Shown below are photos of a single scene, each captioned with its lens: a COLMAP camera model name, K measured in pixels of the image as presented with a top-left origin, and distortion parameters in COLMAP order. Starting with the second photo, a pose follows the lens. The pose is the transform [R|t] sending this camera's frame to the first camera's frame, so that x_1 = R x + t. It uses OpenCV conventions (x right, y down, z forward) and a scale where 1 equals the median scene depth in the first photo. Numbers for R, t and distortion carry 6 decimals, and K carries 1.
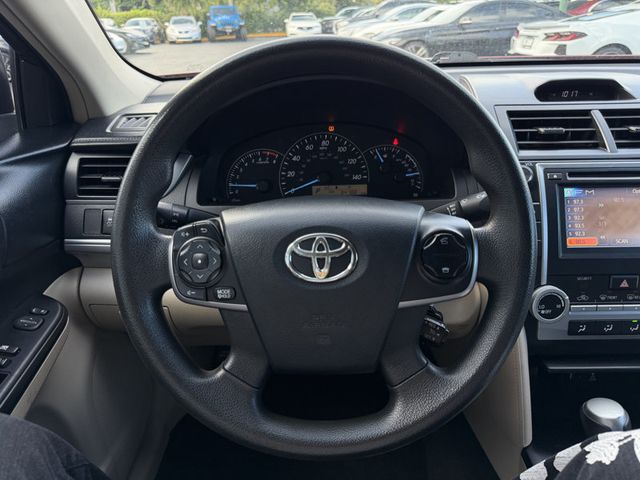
lens RADIAL K [[440.4, 0, 322.2], [0, 440.4, 245.6], [0, 0, 1]] dist [0.102426, -0.140604]
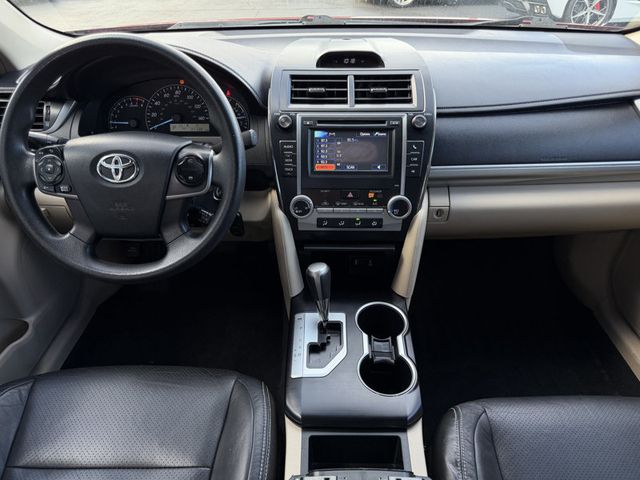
lens RADIAL K [[440.4, 0, 322.2], [0, 440.4, 245.6], [0, 0, 1]] dist [0.102426, -0.140604]
pose [[0.999729, 0.021710, -0.008404, 0.589736], [-0.020302, 0.989715, 0.141608, 0.044007], [0.011391, -0.141399, 0.989887, -0.551866]]
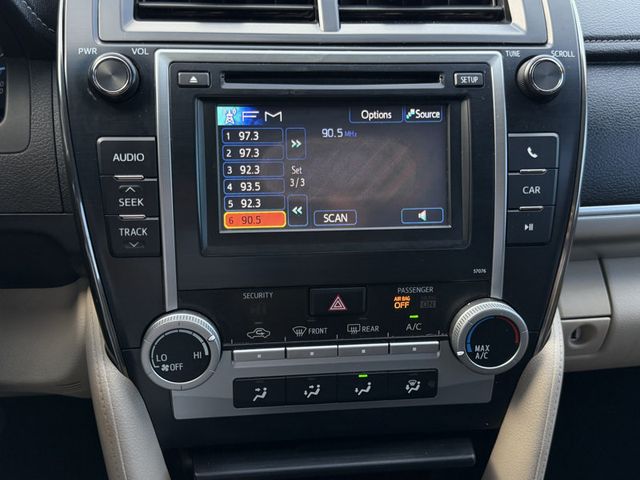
lens RADIAL K [[626.7, 0, 320.0], [0, 626.7, 240.0], [0, 0, 1]] dist [0.059042, -0.010364]
pose [[0.991959, -0.014431, 0.125730, 0.565404], [0.002987, 0.995871, 0.090734, -0.047931], [-0.126521, -0.089629, 0.987906, 0.322405]]
